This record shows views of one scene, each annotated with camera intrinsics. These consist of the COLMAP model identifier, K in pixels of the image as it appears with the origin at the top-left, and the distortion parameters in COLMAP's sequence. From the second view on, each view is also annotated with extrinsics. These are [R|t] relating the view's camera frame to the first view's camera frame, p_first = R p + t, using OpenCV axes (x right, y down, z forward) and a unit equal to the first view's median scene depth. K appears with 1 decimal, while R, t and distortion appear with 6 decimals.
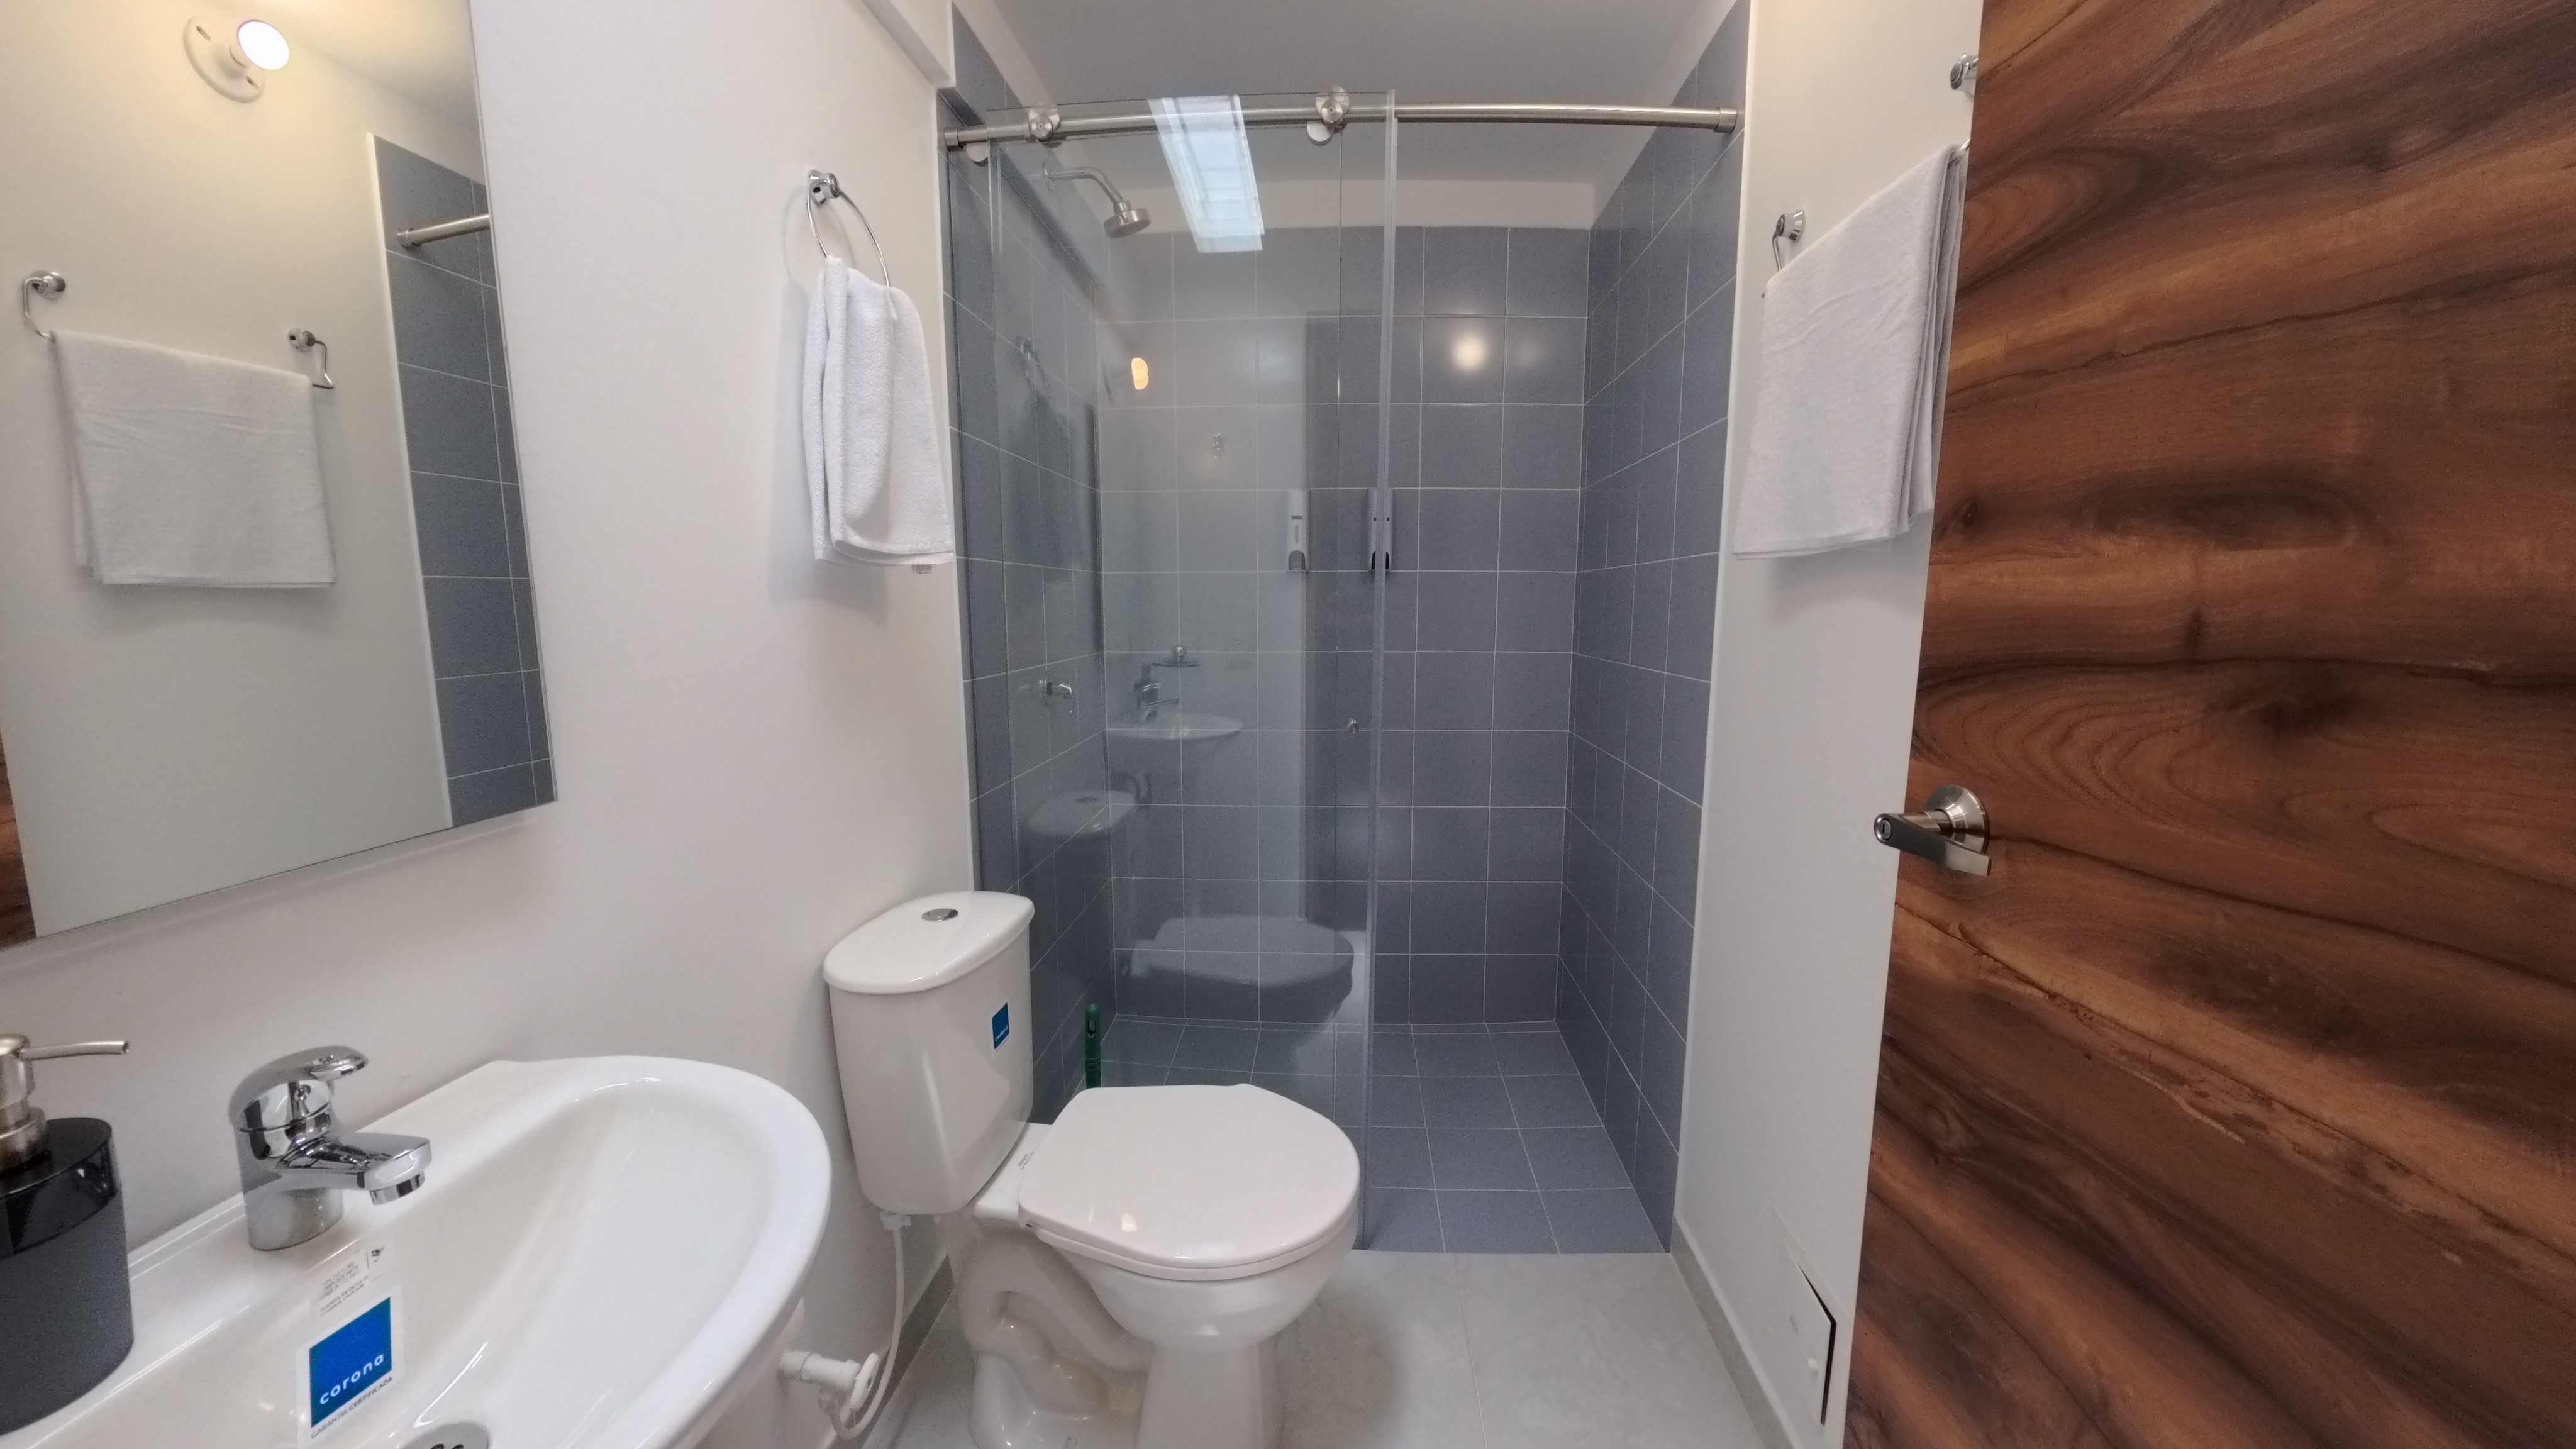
lens RADIAL K [[959.6, 0, 1303.8], [0, 959.6, 735.8], [0, 0, 1]] dist [0.002618, -0.000031]
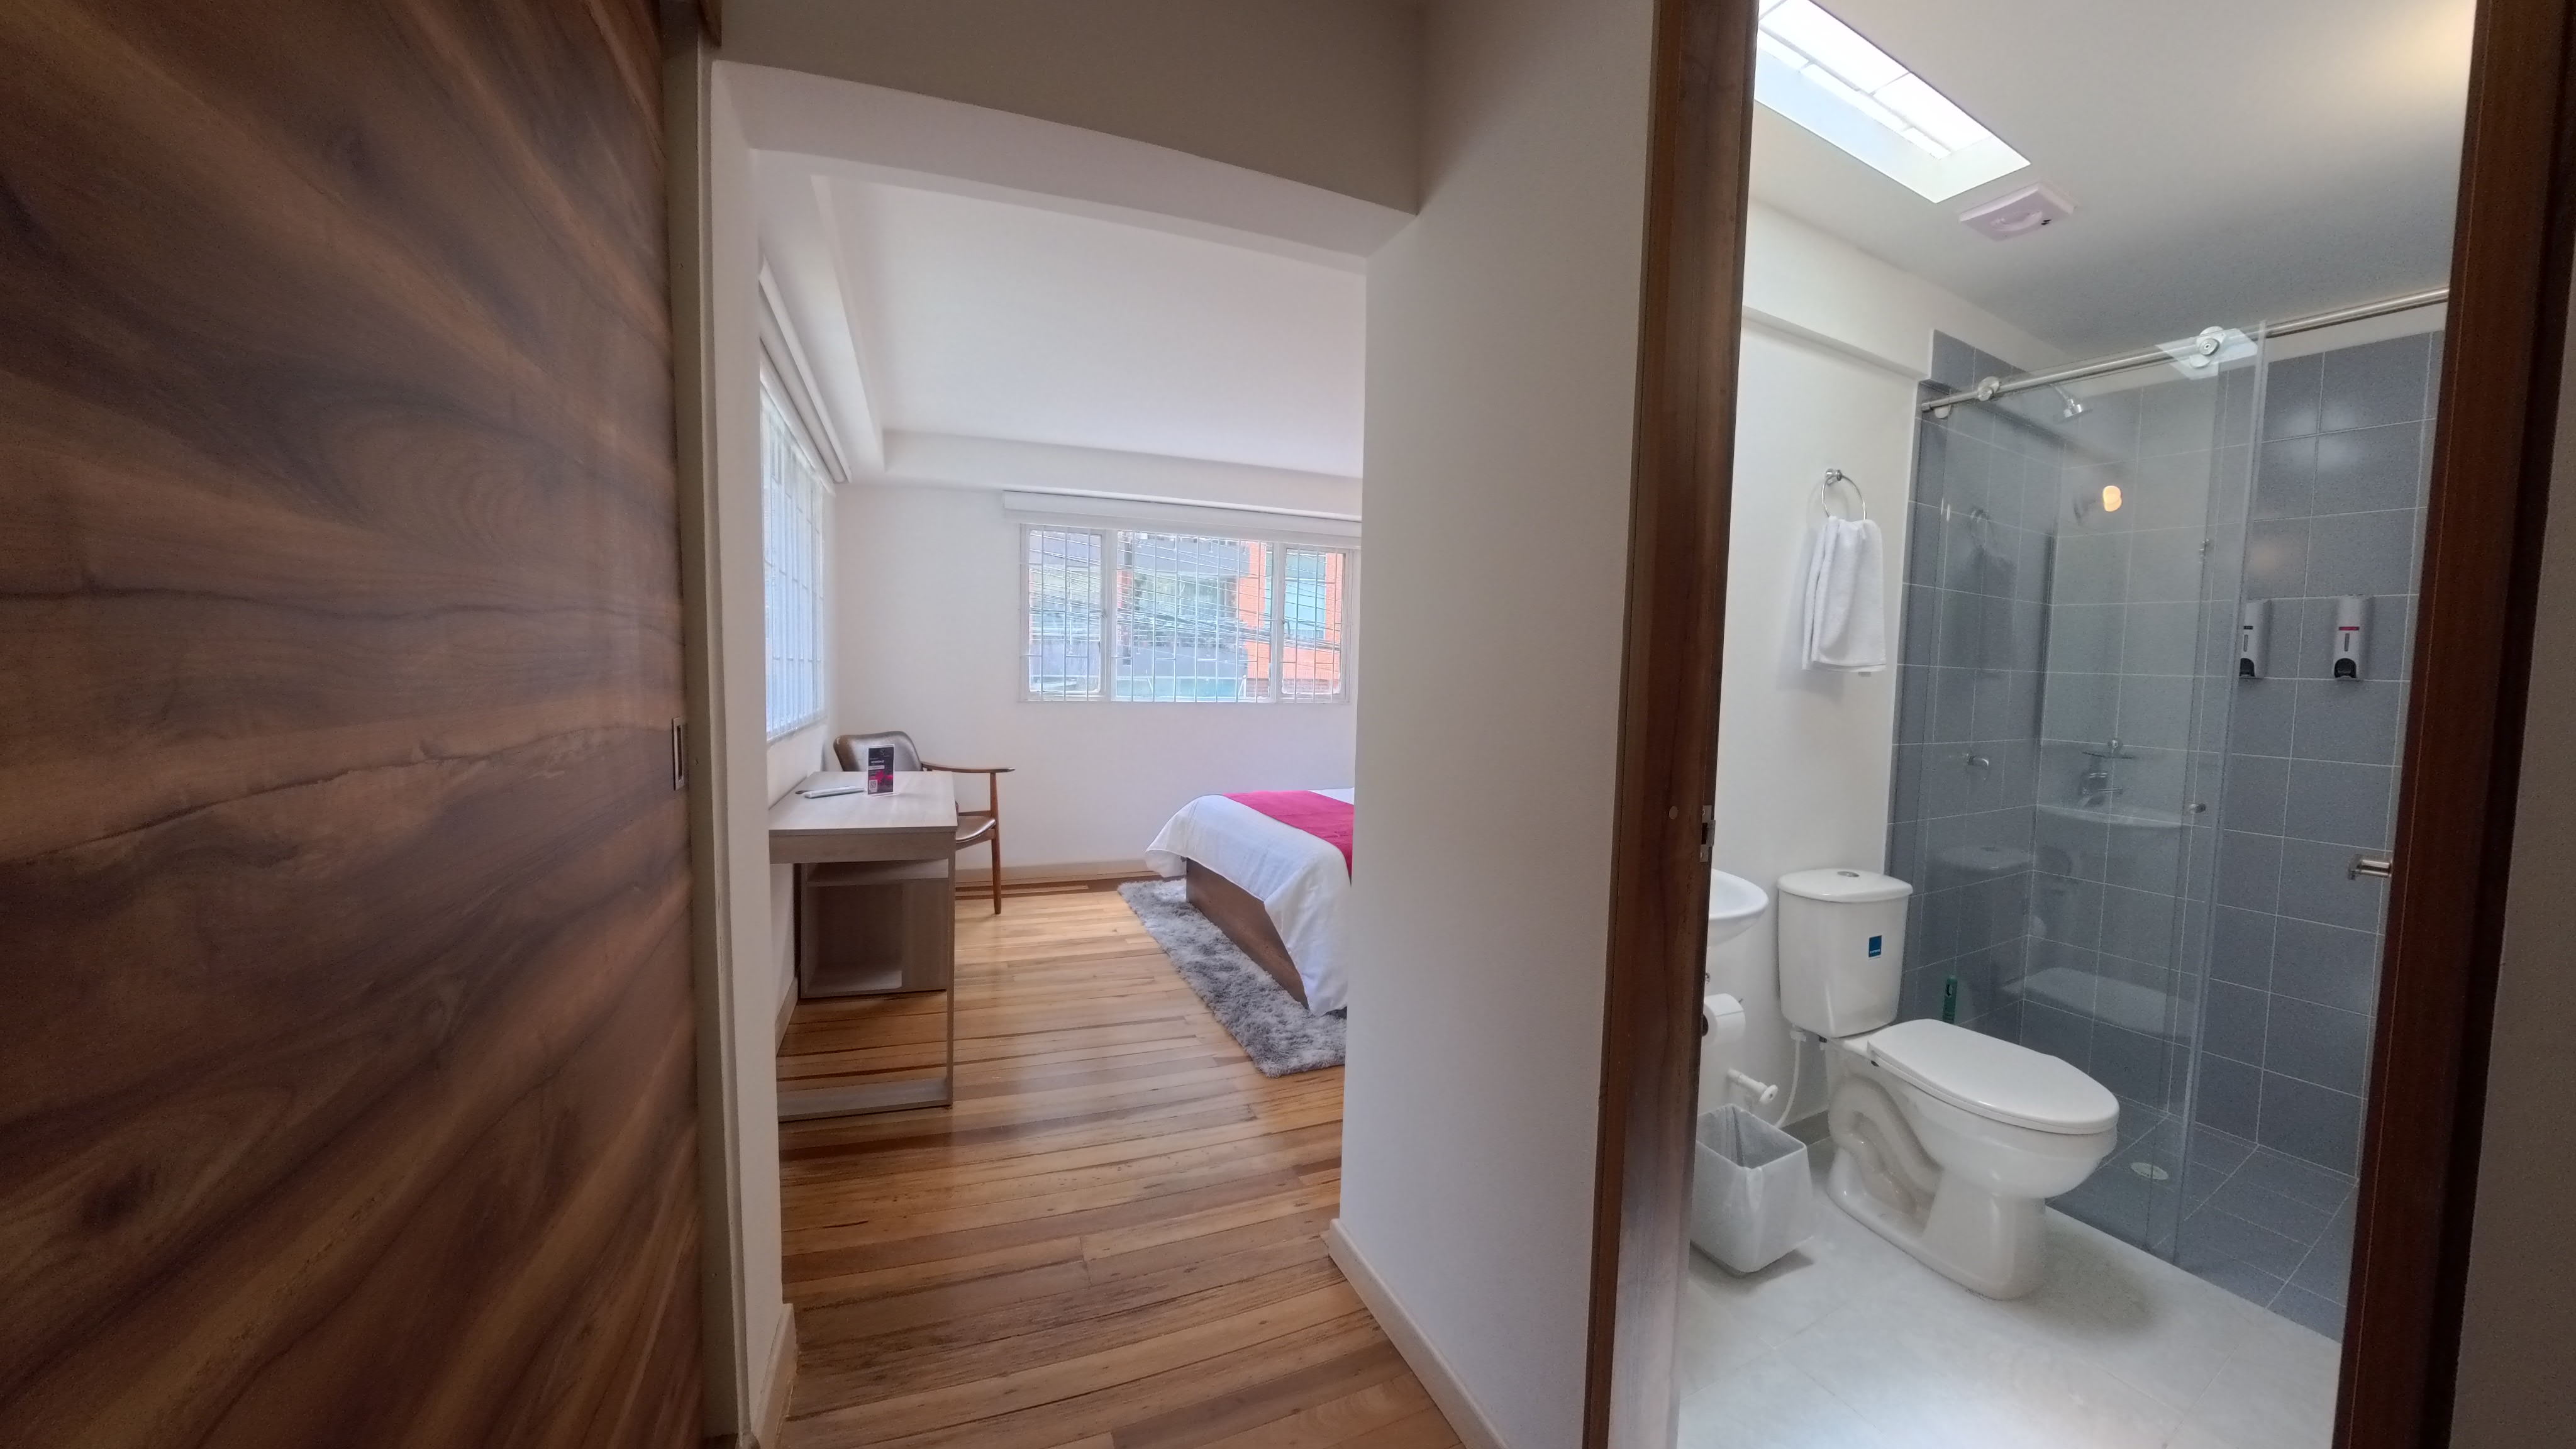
lens RADIAL K [[959.6, 0, 1303.8], [0, 959.6, 735.8], [0, 0, 1]] dist [0.002618, -0.000031]
pose [[0.580669, 0.074334, -0.810739, 0.420696], [-0.142441, 0.989739, -0.011273, 0.096949], [0.801582, 0.122028, 0.585299, -0.794325]]
